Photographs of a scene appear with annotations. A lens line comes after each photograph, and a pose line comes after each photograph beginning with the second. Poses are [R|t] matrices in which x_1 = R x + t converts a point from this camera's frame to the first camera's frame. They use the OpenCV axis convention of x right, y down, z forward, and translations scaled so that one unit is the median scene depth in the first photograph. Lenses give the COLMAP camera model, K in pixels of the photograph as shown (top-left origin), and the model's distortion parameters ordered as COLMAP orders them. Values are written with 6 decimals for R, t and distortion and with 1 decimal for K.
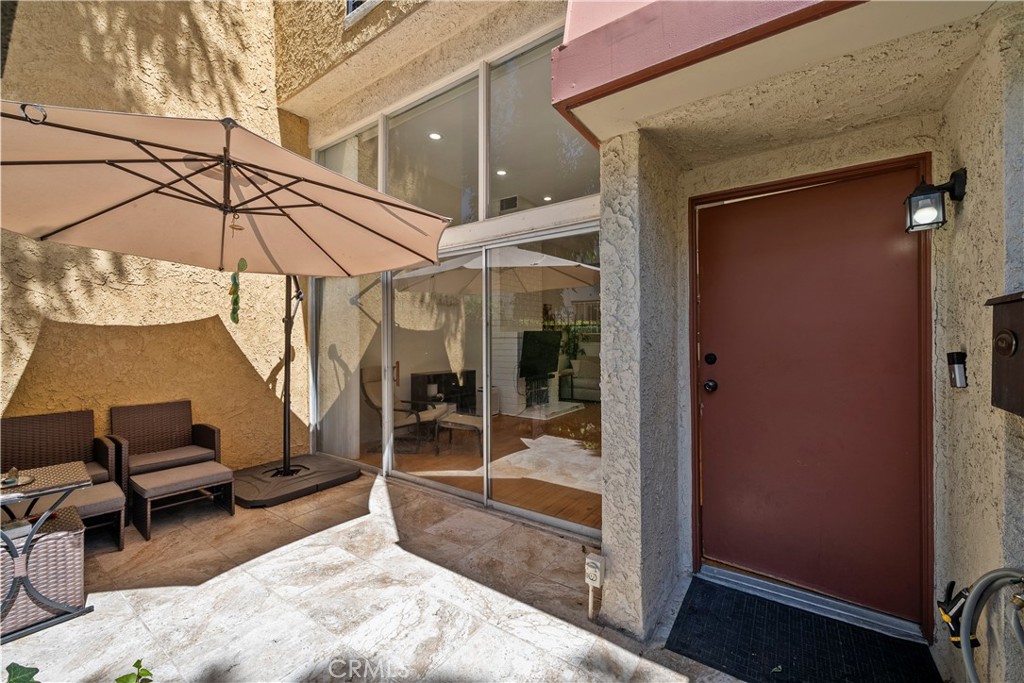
lens RADIAL K [[407.6, 0, 510.6], [0, 407.6, 337.0], [0, 0, 1]] dist [-0.000298, 0.000548]
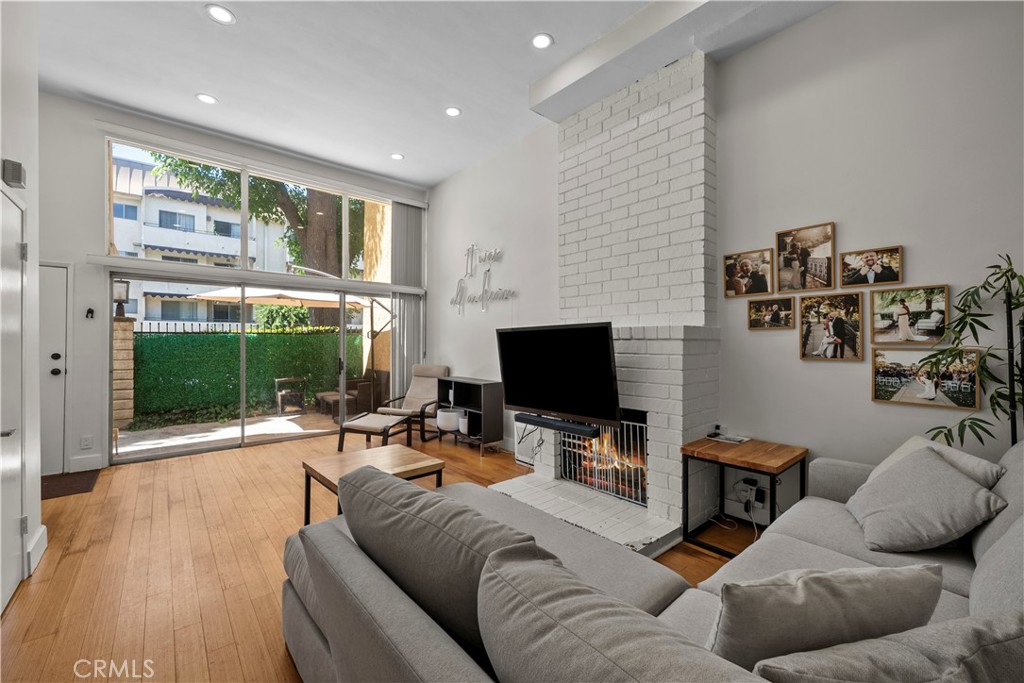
lens RADIAL K [[407.6, 0, 508.1], [0, 407.6, 340.3], [0, 0, 1]] dist [-0.000298, 0.000548]
pose [[-0.252804, 0.001159, -0.967517, 1.069224], [0.006586, 0.999978, -0.000523, 0.003606], [0.967495, -0.006504, -0.252806, 2.093403]]
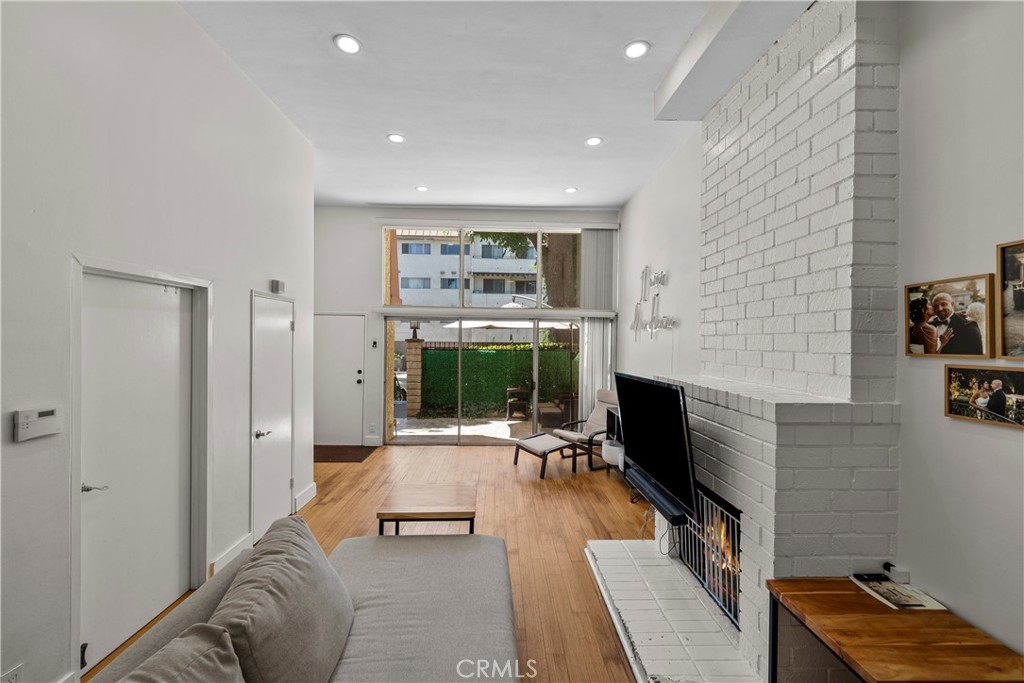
lens RADIAL K [[407.6, 0, 509.6], [0, 407.6, 340.8], [0, 0, 1]] dist [-0.000298, 0.000548]
pose [[-0.804501, -0.002247, -0.593947, 0.836582], [-0.003708, 0.999992, 0.001240, -0.099273], [0.593940, 0.003200, -0.804503, 2.429054]]
